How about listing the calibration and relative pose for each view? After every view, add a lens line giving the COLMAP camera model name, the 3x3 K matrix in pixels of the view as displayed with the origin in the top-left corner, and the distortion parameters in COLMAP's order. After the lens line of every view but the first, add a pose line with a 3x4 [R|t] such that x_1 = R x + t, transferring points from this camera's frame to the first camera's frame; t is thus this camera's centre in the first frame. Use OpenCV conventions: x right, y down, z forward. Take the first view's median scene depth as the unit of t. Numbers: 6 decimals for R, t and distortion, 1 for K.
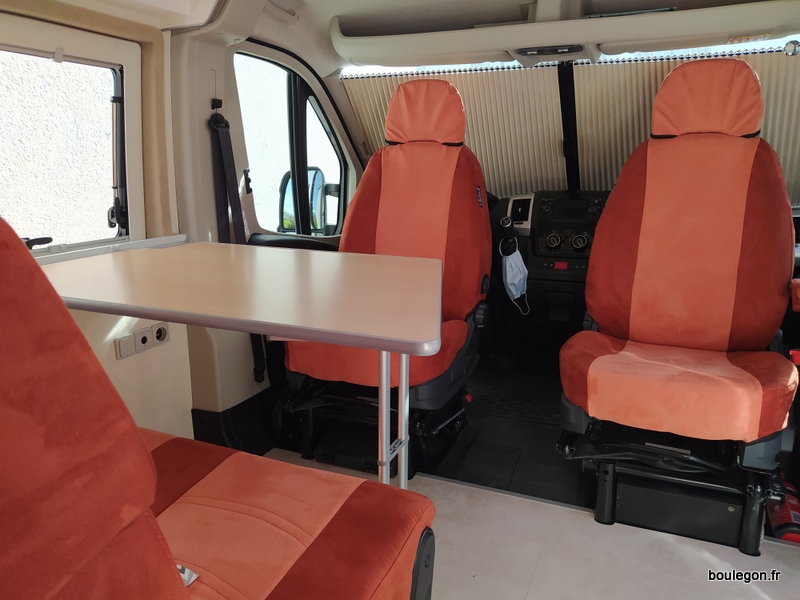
lens RADIAL K [[560.4, 0, 399.9], [0, 560.4, 305.1], [0, 0, 1]] dist [-0.011920, -0.005343]
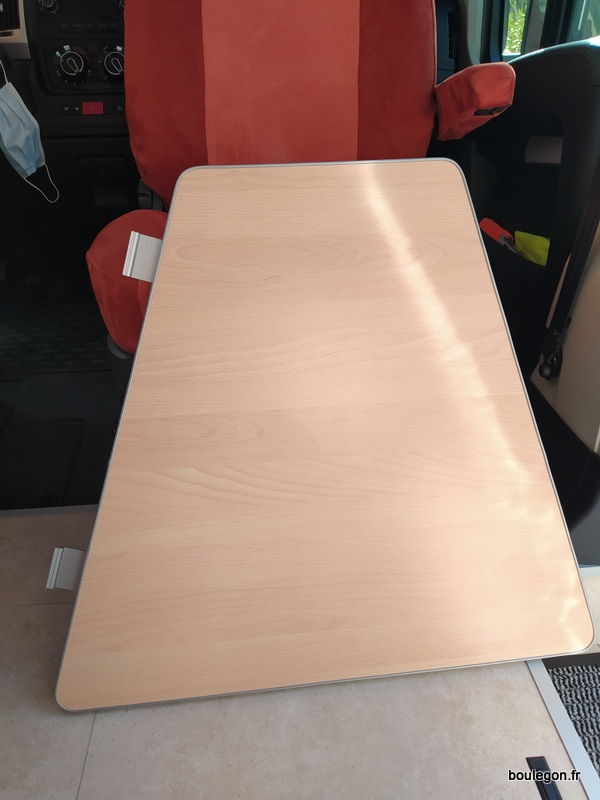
lens RADIAL K [[560.4, 0, 302.0], [0, 560.4, 400.5], [0, 0, 1]] dist [-0.011920, -0.005343]
pose [[0.864003, -0.256590, 0.433199, 0.140851], [0.103443, 0.932506, 0.346024, 0.036091], [-0.492747, -0.254154, 0.832230, 0.312989]]
